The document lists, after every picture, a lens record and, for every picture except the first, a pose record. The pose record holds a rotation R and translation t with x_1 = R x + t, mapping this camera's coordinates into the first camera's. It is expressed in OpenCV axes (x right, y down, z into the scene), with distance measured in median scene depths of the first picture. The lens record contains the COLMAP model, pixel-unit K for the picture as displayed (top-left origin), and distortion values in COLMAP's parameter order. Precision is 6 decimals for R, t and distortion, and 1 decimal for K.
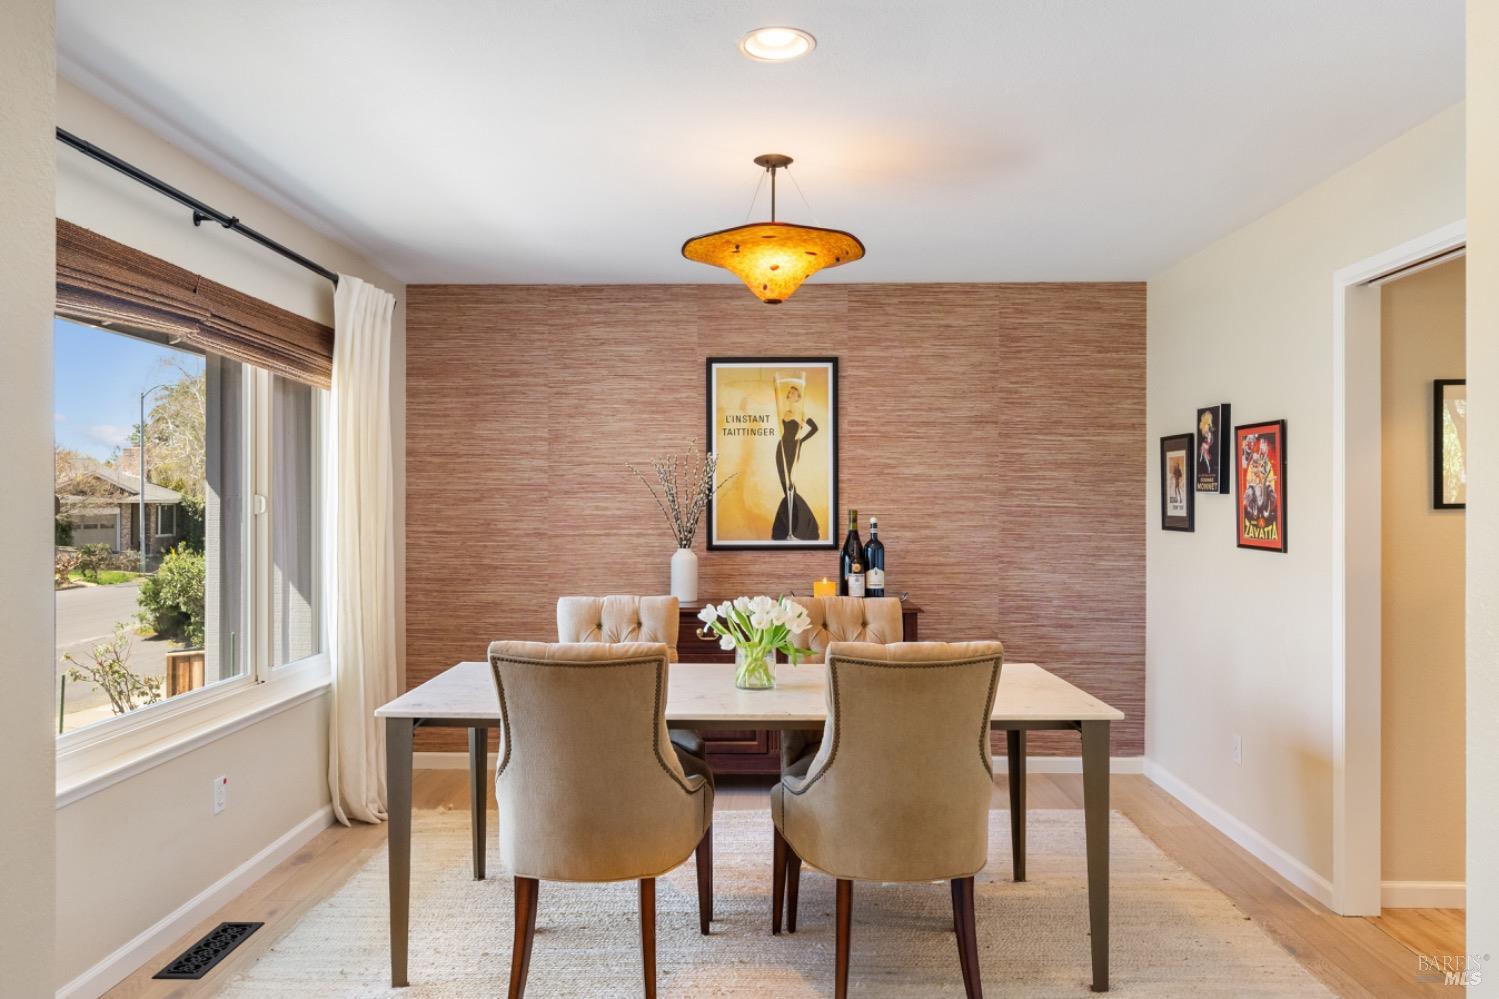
lens RADIAL K [[1033.1, 0, 741.1], [0, 1033.1, 503.8], [0, 0, 1]] dist [-0.000230, -0.000535]
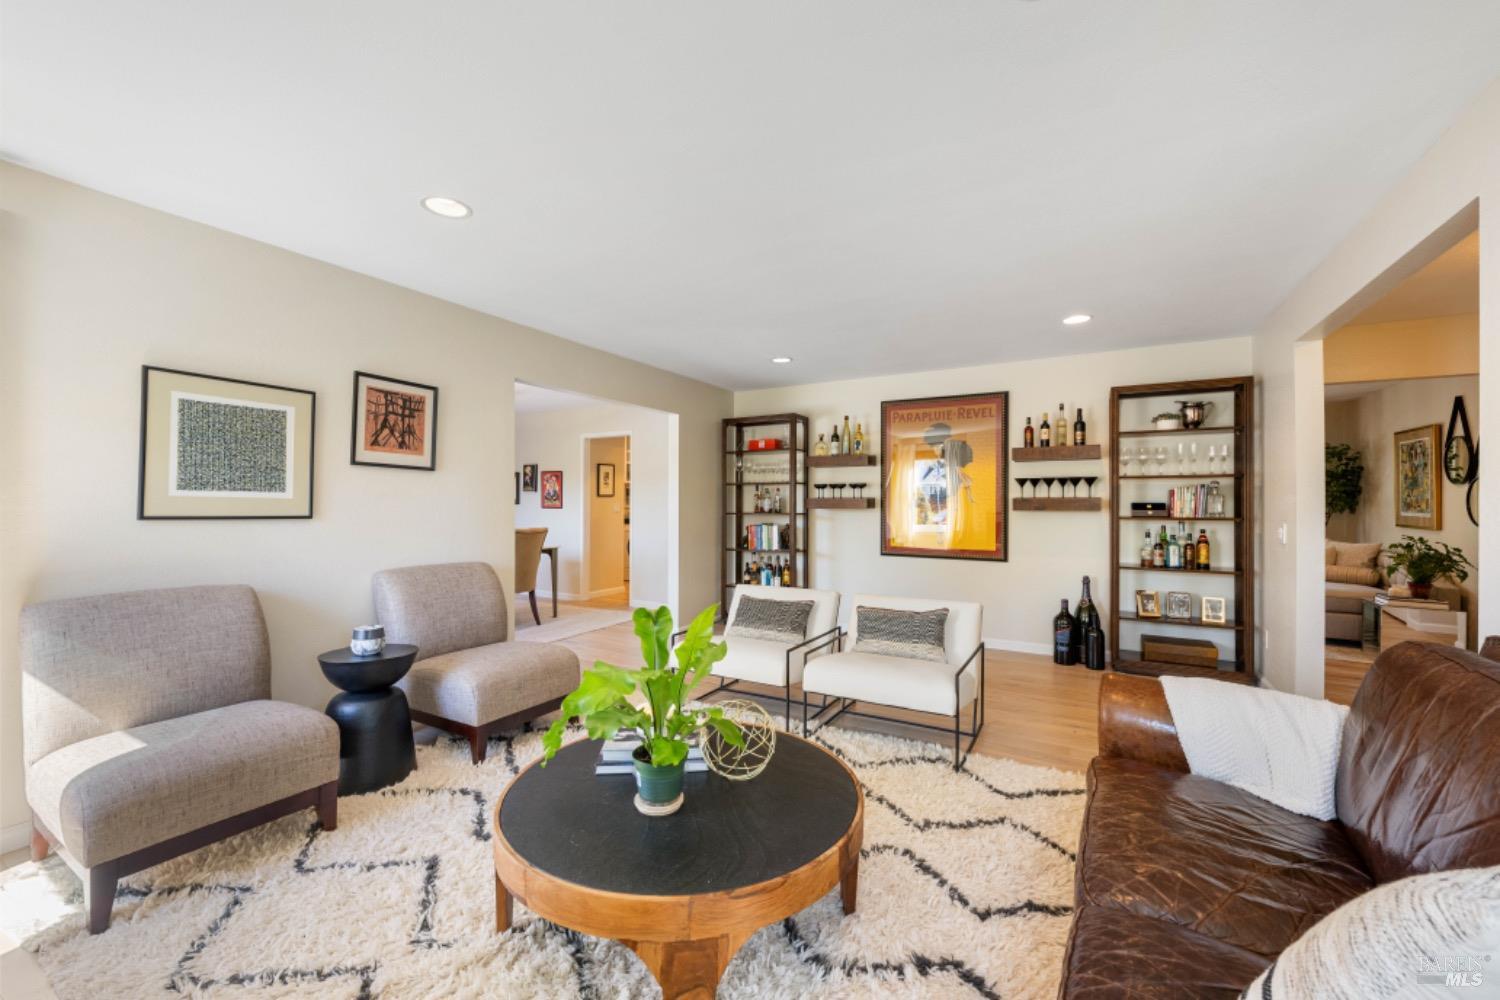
lens RADIAL K [[597.9, 0, 748.0], [0, 597.9, 494.9], [0, 0, 1]] dist [0.002761, -0.000273]
pose [[0.475366, 0.013113, 0.879690, -0.713899], [-0.002785, 0.999906, -0.013400, 0.019174], [-0.879784, 0.003921, 0.475358, -0.391935]]
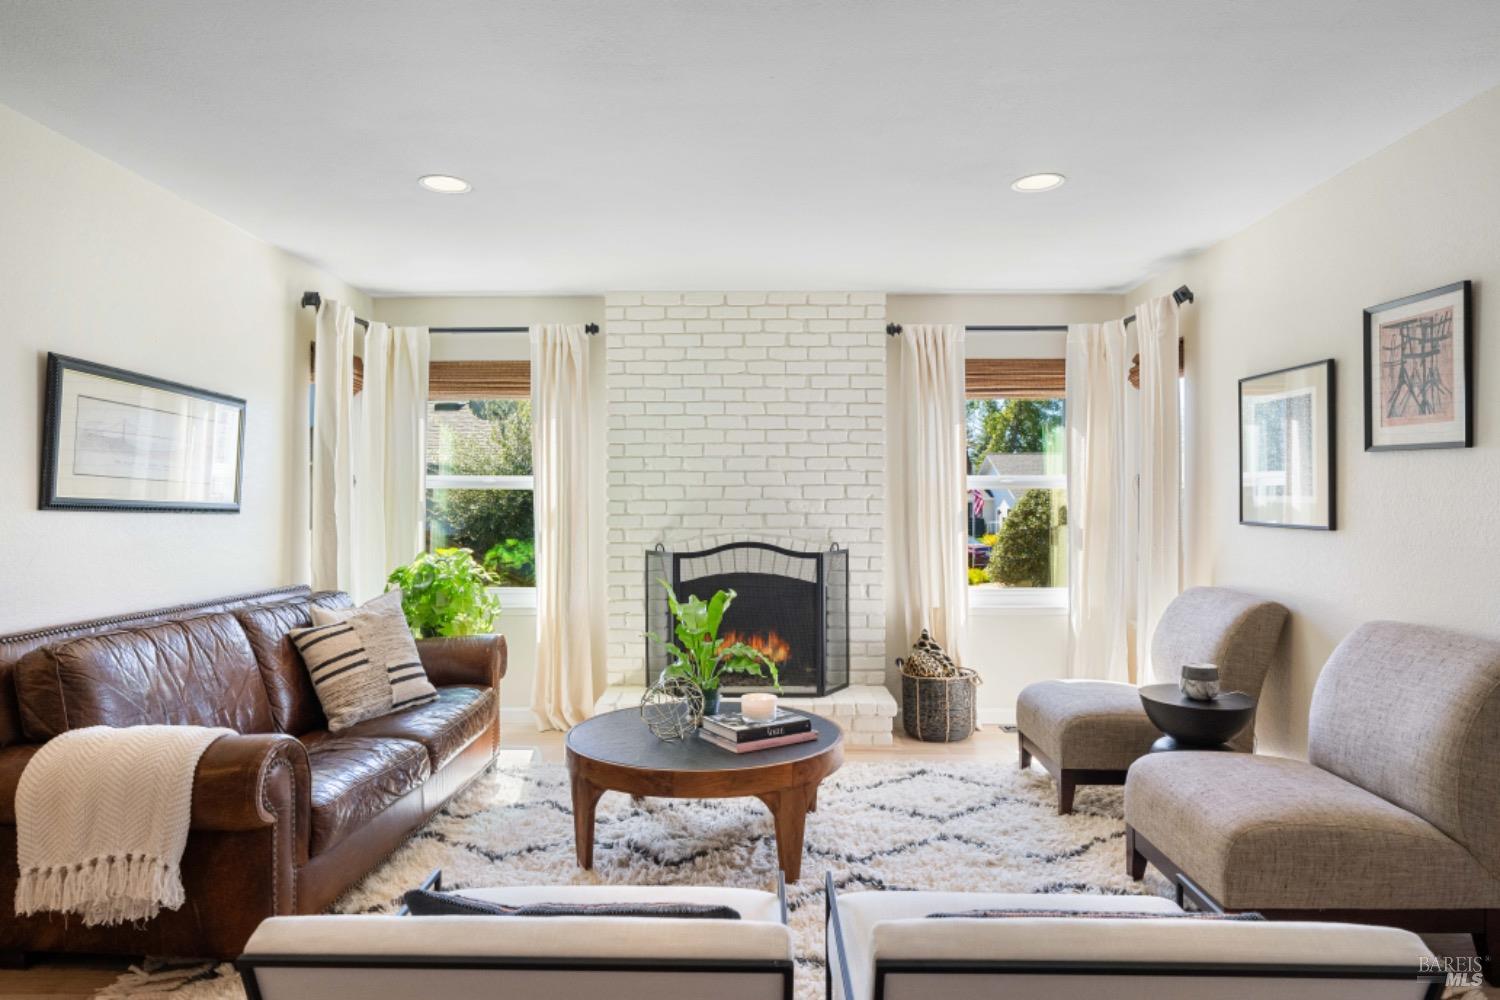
lens RADIAL K [[909.7, 0, 748.7], [0, 909.7, 498.9], [0, 0, 1]] dist [-0.005354, -0.003727]
pose [[0.004863, -0.004139, -0.999980, 0.222723], [0.003352, 0.999986, -0.004123, 0.014102], [0.999983, -0.003332, 0.004877, -0.170002]]
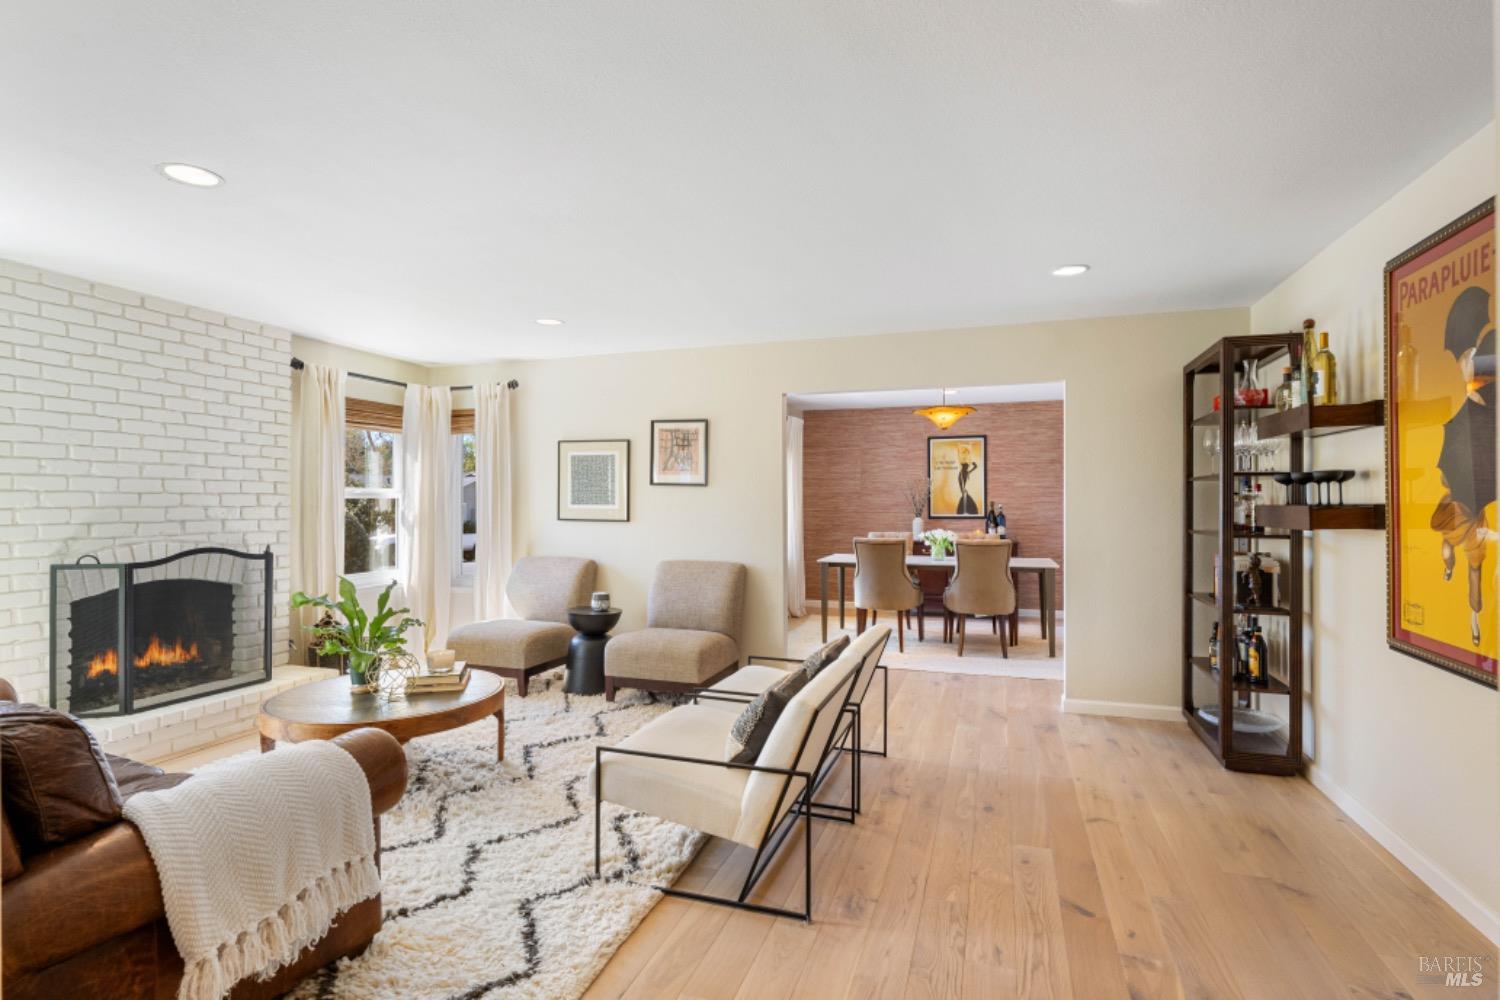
lens RADIAL K [[743.0, 0, 747.2], [0, 743.0, 498.4], [0, 0, 1]] dist [-0.002387, 0.000347]
pose [[0.953744, -0.003366, -0.300600, 0.082786], [0.001859, 0.999984, -0.005301, 0.007046], [0.300613, 0.004497, 0.953736, -0.744830]]
